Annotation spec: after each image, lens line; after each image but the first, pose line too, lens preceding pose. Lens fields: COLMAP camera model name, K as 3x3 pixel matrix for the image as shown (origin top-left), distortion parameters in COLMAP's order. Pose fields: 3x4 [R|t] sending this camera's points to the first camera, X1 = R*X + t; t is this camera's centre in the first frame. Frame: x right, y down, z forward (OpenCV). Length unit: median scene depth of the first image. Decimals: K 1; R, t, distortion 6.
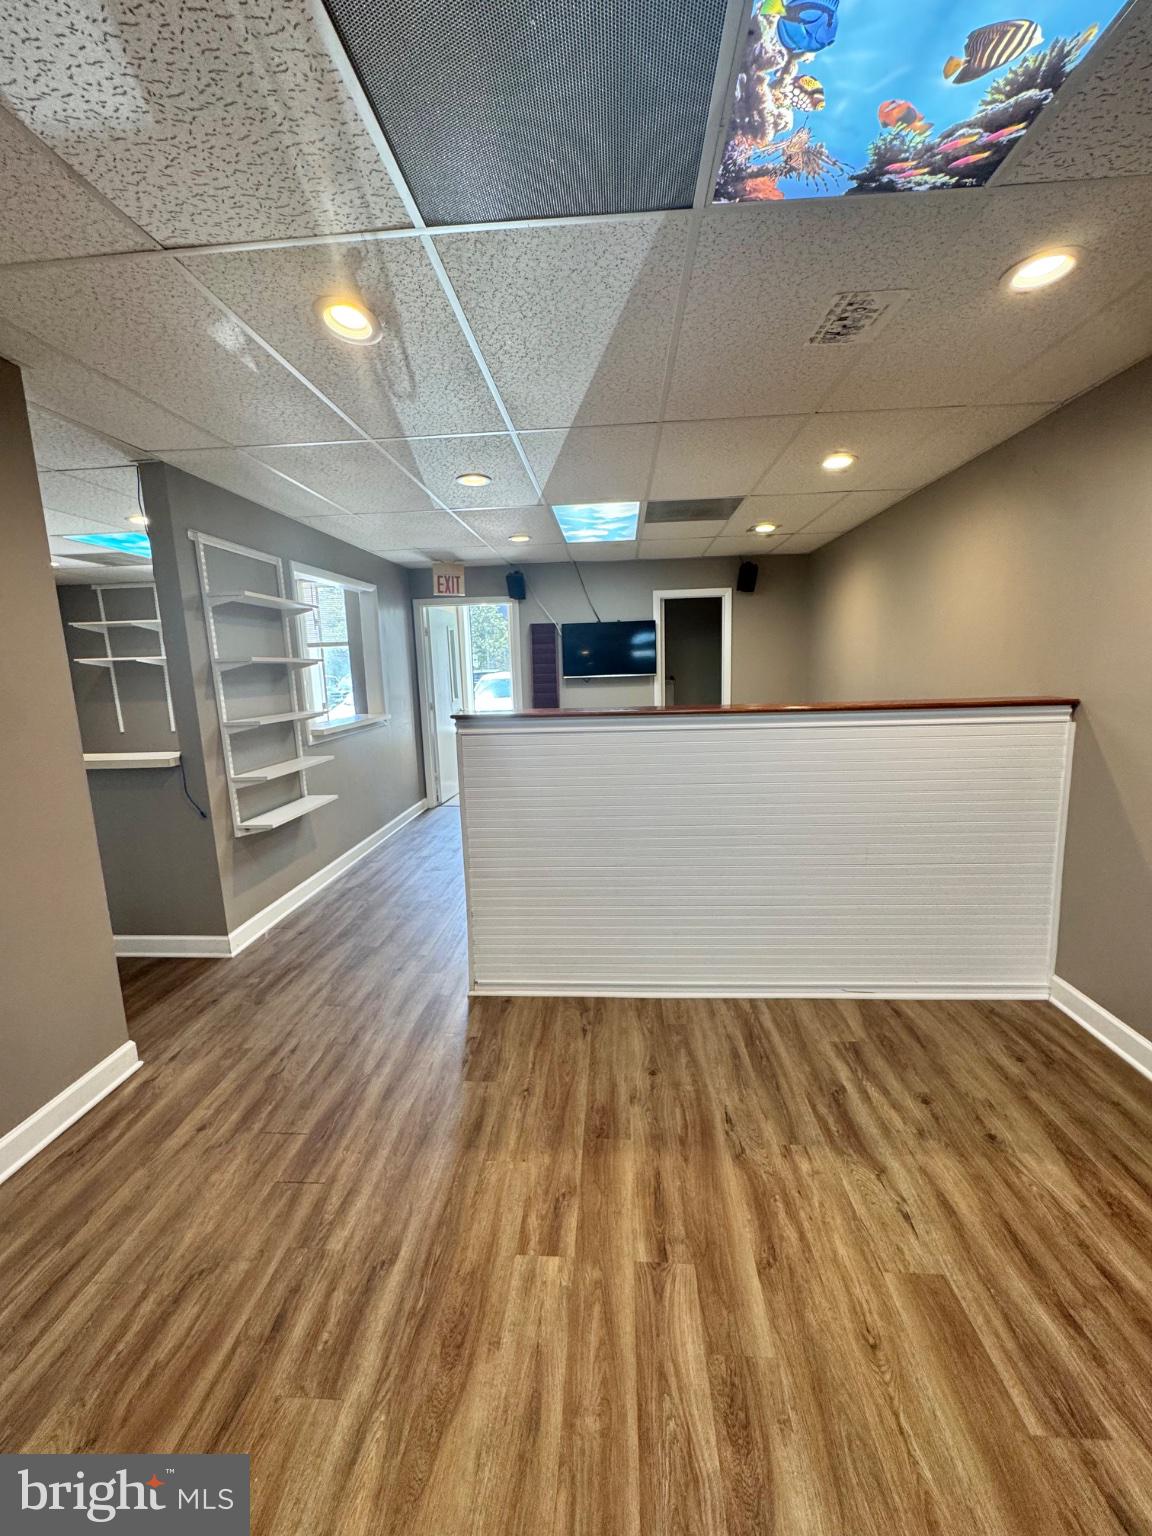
lens RADIAL K [[614.2, 0, 579.8], [0, 614.2, 766.8], [0, 0, 1]] dist [-0.002987, -0.000202]
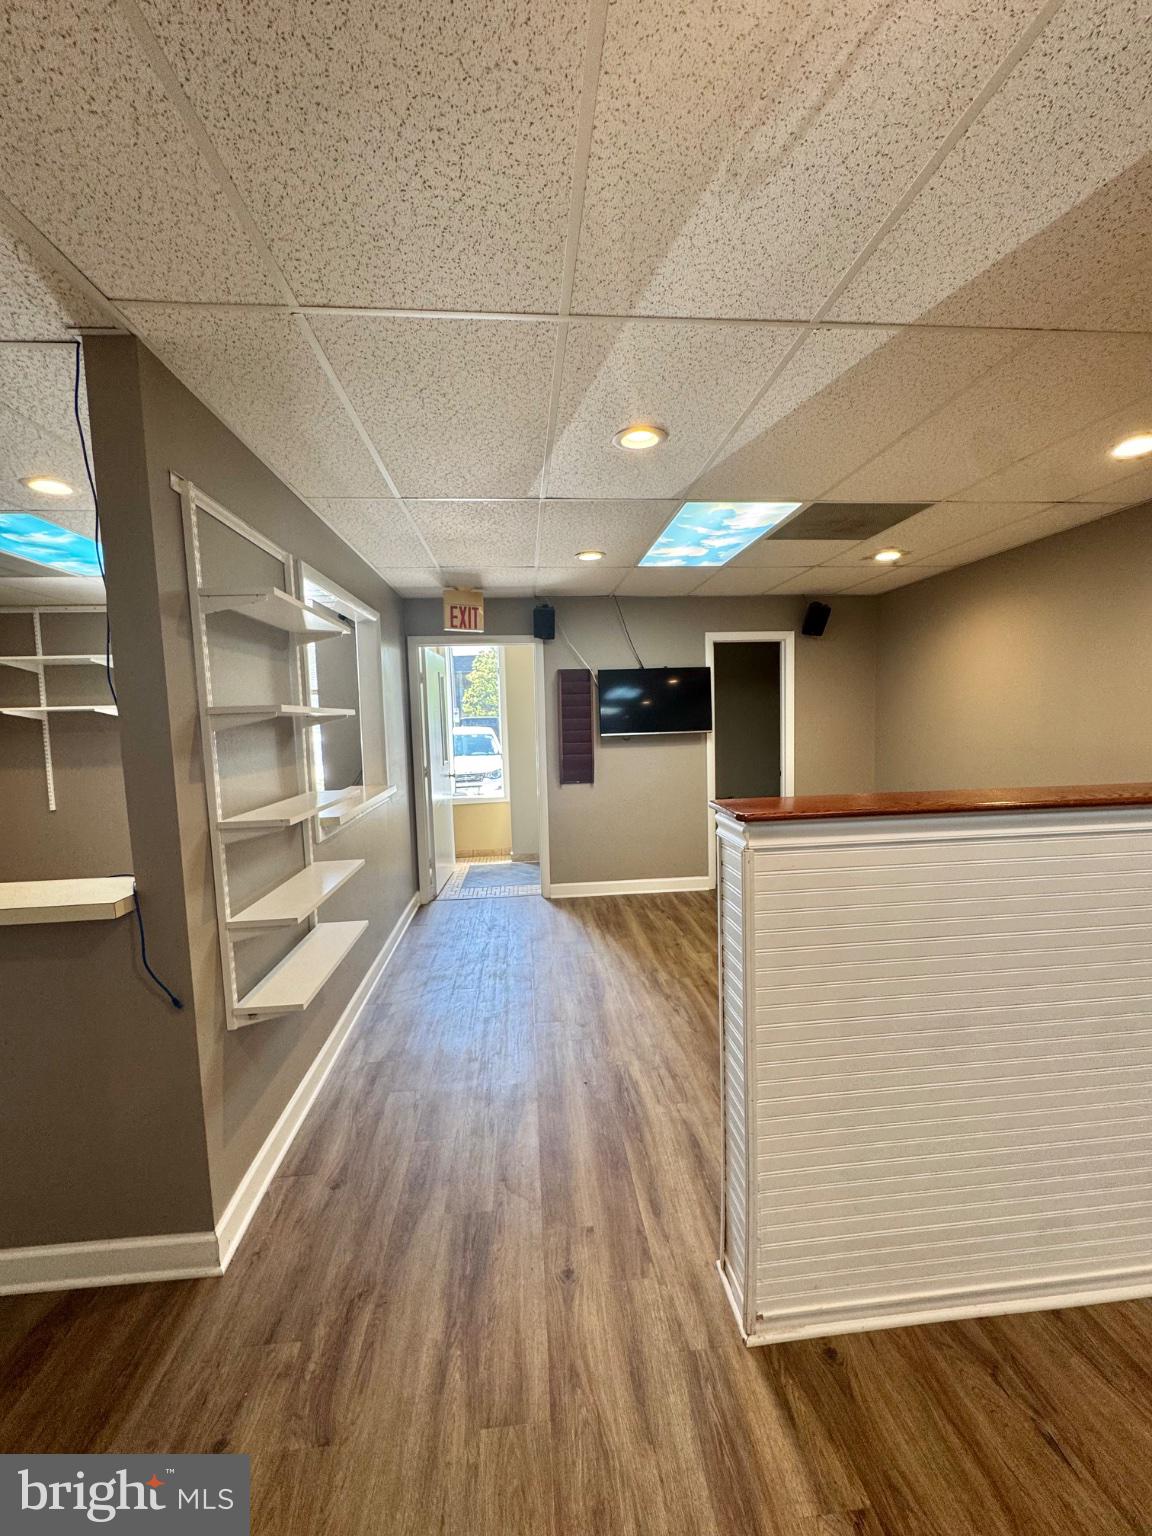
lens RADIAL K [[614.2, 0, 581.8], [0, 614.2, 766.8], [0, 0, 1]] dist [-0.002987, -0.000202]
pose [[0.987334, -0.010479, 0.158306, -0.210076], [0.024309, 0.996026, -0.085683, -0.040727], [-0.156779, 0.088446, 0.983665, 0.246534]]
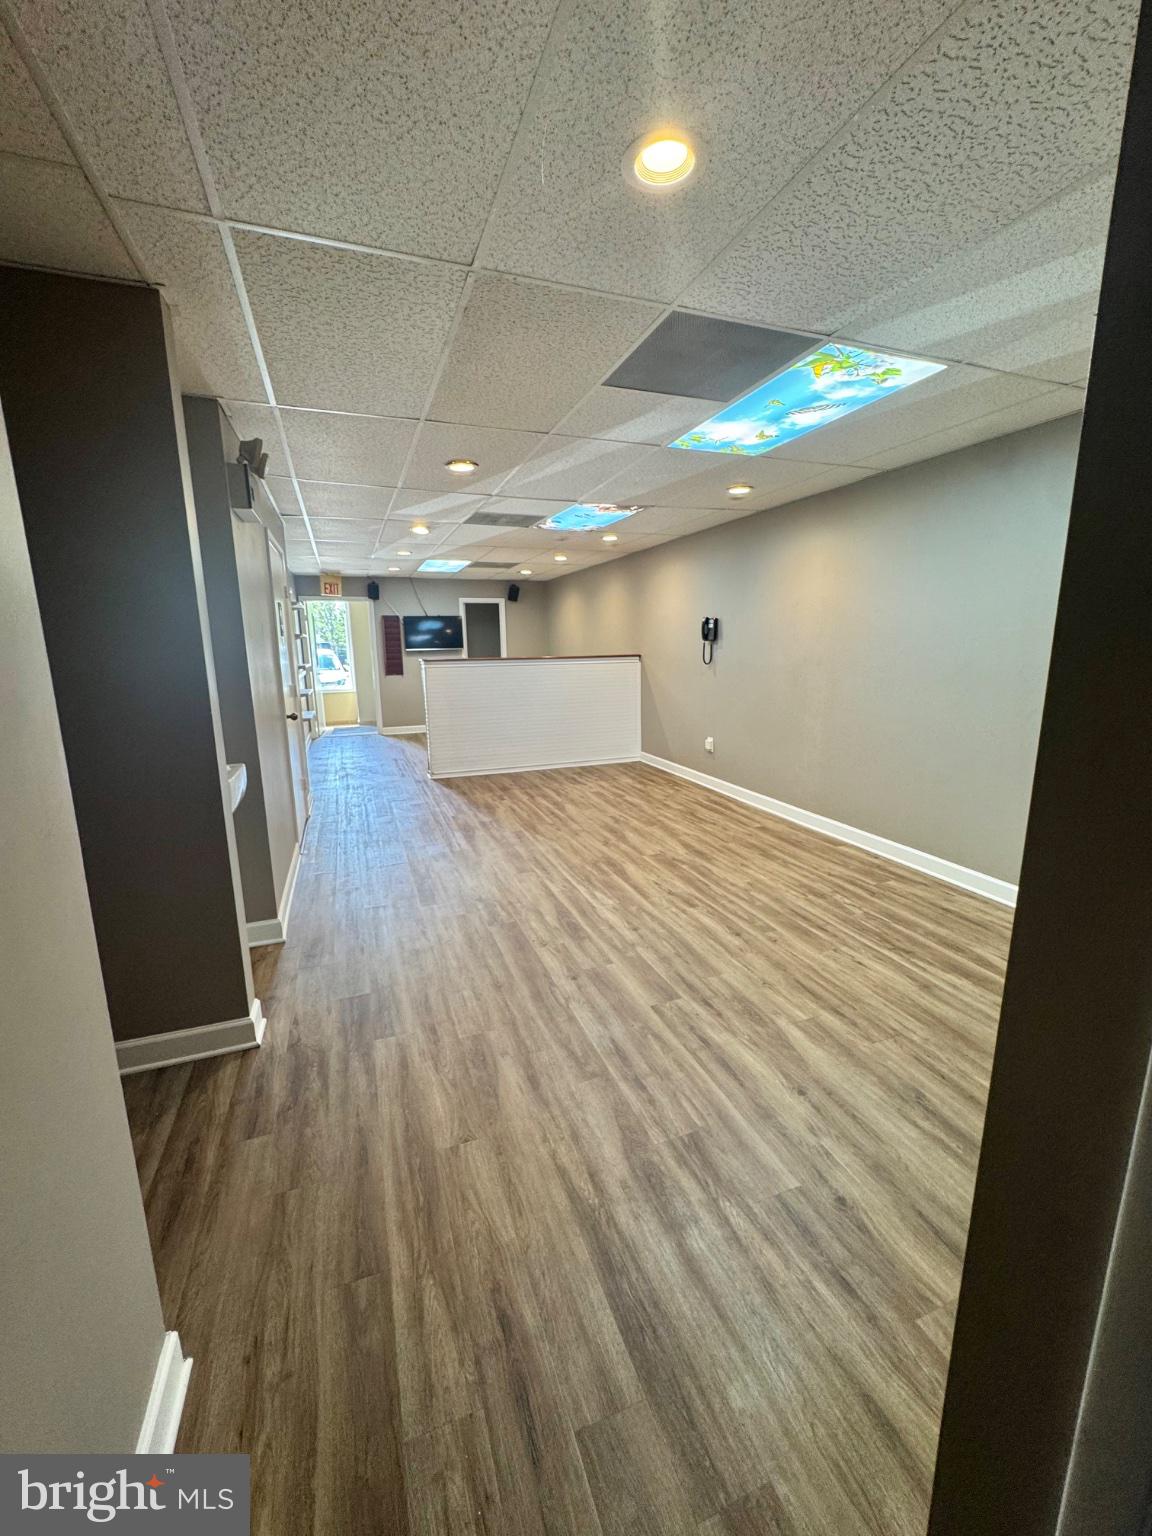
lens RADIAL K [[614.2, 0, 570.4], [0, 614.2, 770.9], [0, 0, 1]] dist [-0.002987, -0.000202]
pose [[0.916612, -0.064777, 0.394495, -0.333518], [0.052280, 0.997734, 0.042356, 0.144924], [-0.396345, -0.018200, 0.917921, -0.752821]]
